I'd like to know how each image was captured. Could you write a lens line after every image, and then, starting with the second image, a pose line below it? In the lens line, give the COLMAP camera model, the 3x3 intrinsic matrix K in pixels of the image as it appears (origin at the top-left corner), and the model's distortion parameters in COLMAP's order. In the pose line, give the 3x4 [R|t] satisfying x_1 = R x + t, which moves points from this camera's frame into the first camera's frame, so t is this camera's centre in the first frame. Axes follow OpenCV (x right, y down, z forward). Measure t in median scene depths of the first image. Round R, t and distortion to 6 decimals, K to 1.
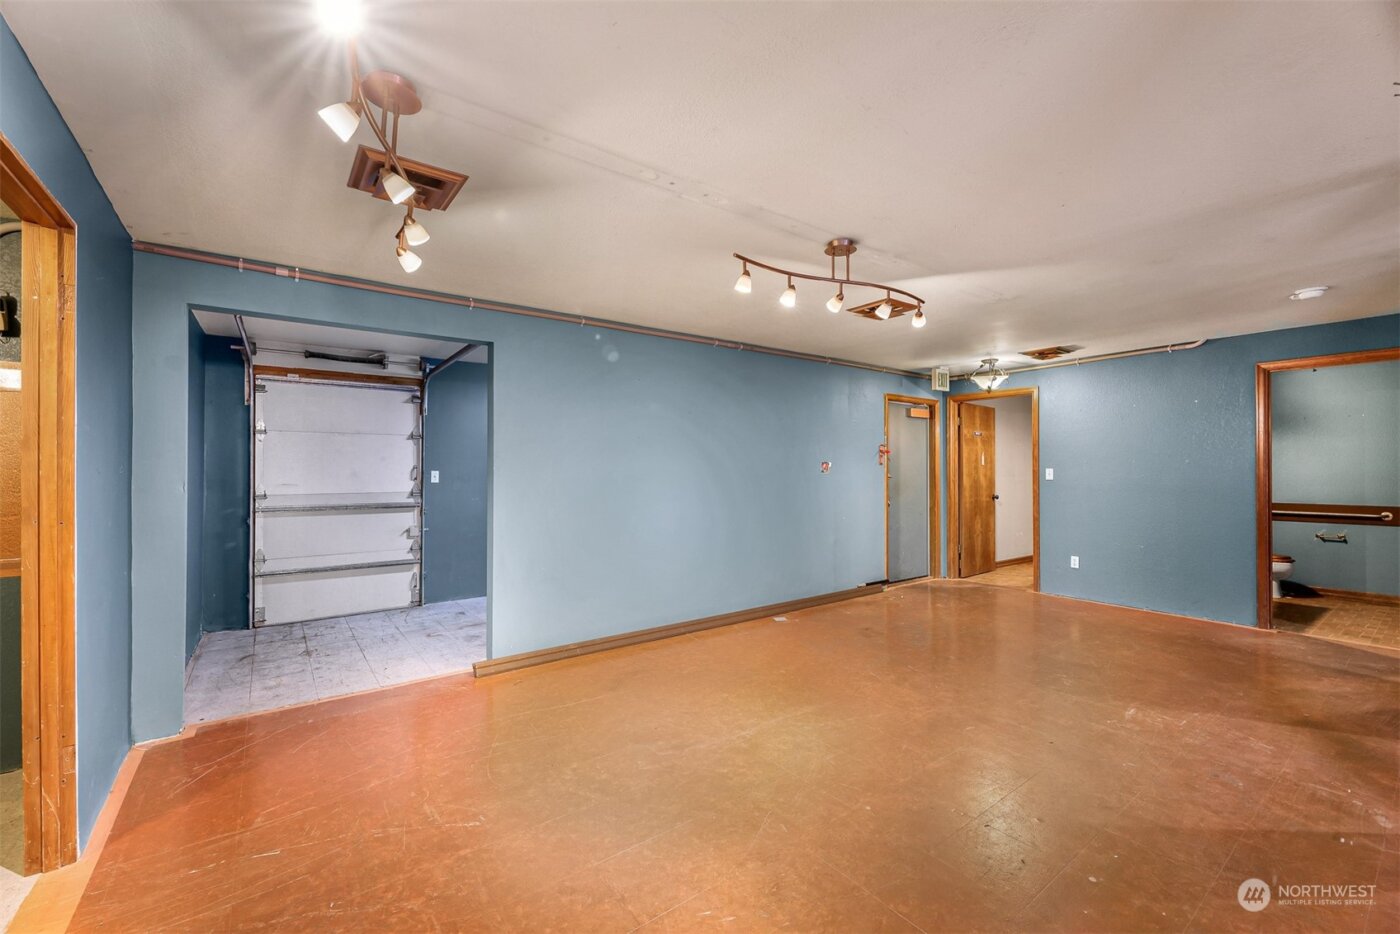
lens RADIAL K [[574.4, 0, 686.3], [0, 574.4, 464.1], [0, 0, 1]] dist [0.006006, -0.000735]
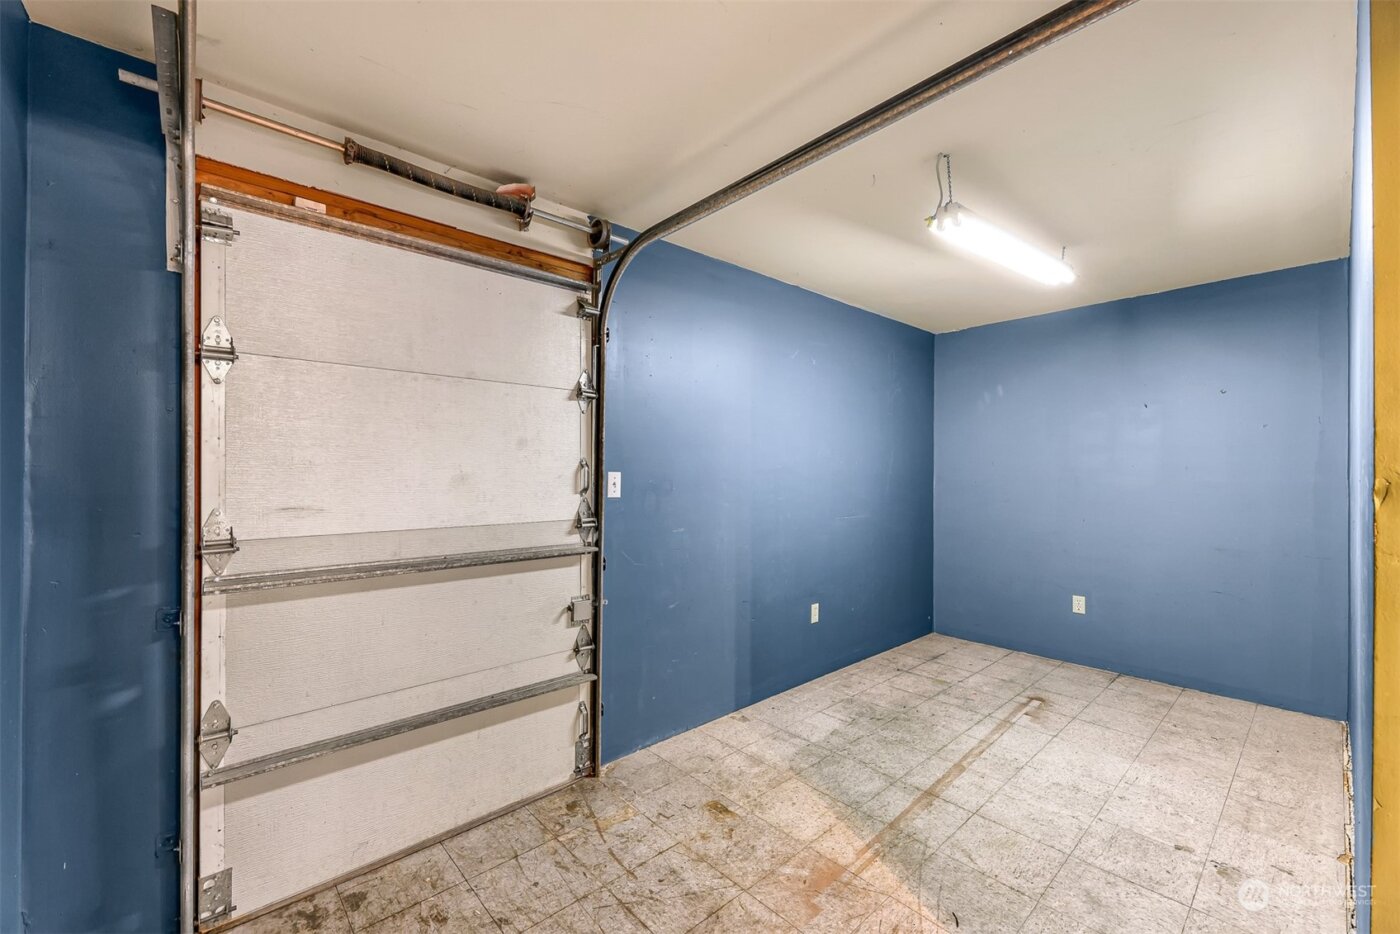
lens RADIAL K [[574.4, 0, 695.2], [0, 574.4, 468.6], [0, 0, 1]] dist [0.006006, -0.000735]
pose [[0.994932, 0.004551, 0.100443, -0.493532], [-0.005451, 0.999947, 0.008690, 0.005992], [-0.100398, -0.009193, 0.994905, 0.634151]]
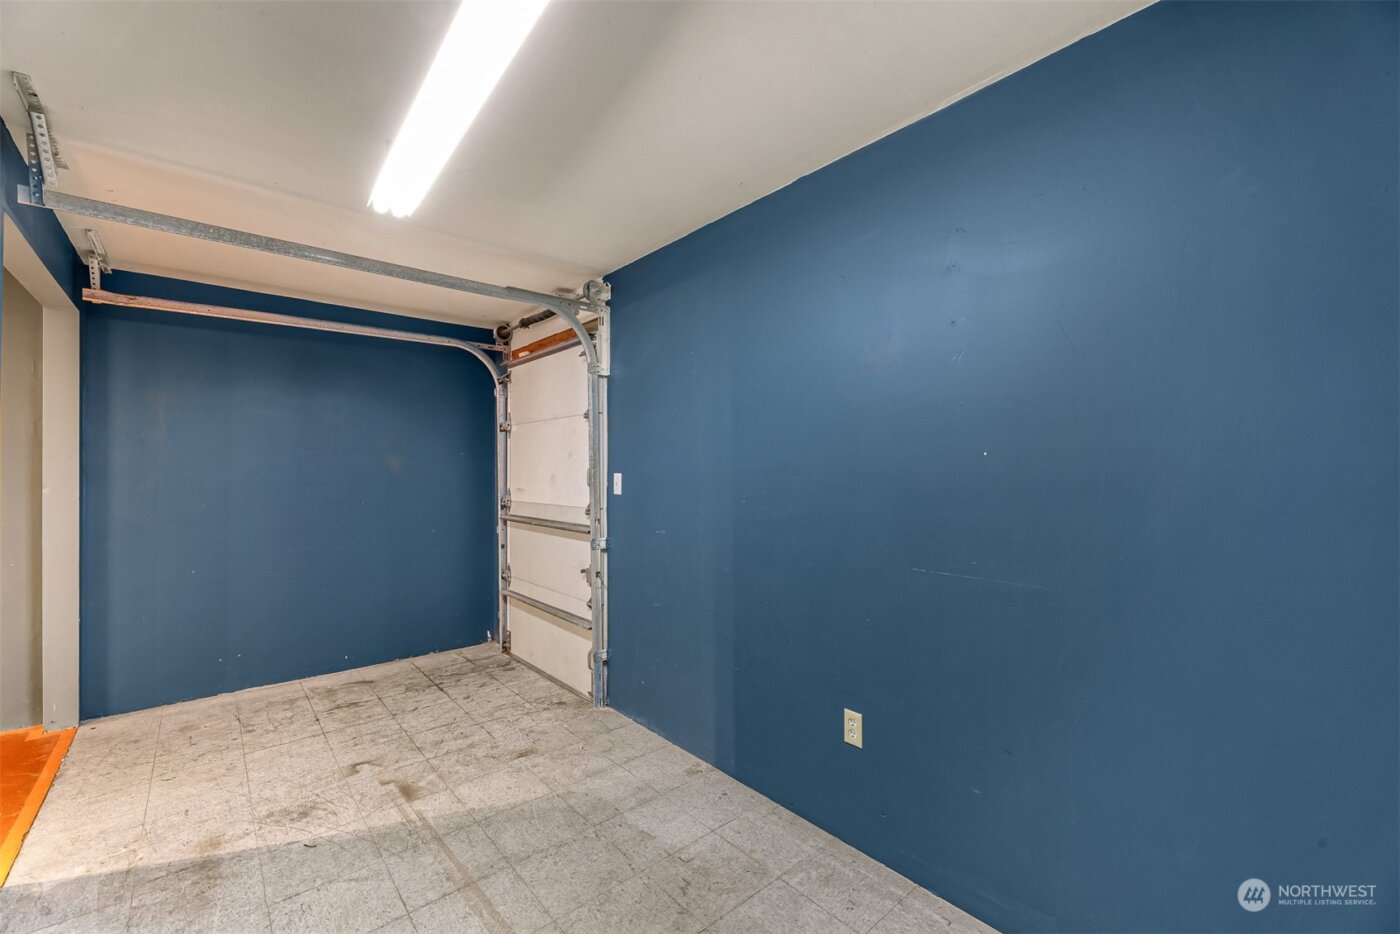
lens RADIAL K [[574.4, 0, 695.8], [0, 574.4, 460.6], [0, 0, 1]] dist [0.006006, -0.000735]
pose [[0.074016, -0.011690, -0.997189, 0.142497], [0.019052, 0.999765, -0.010306, 0.008322], [0.997075, -0.018235, 0.074221, 1.215995]]
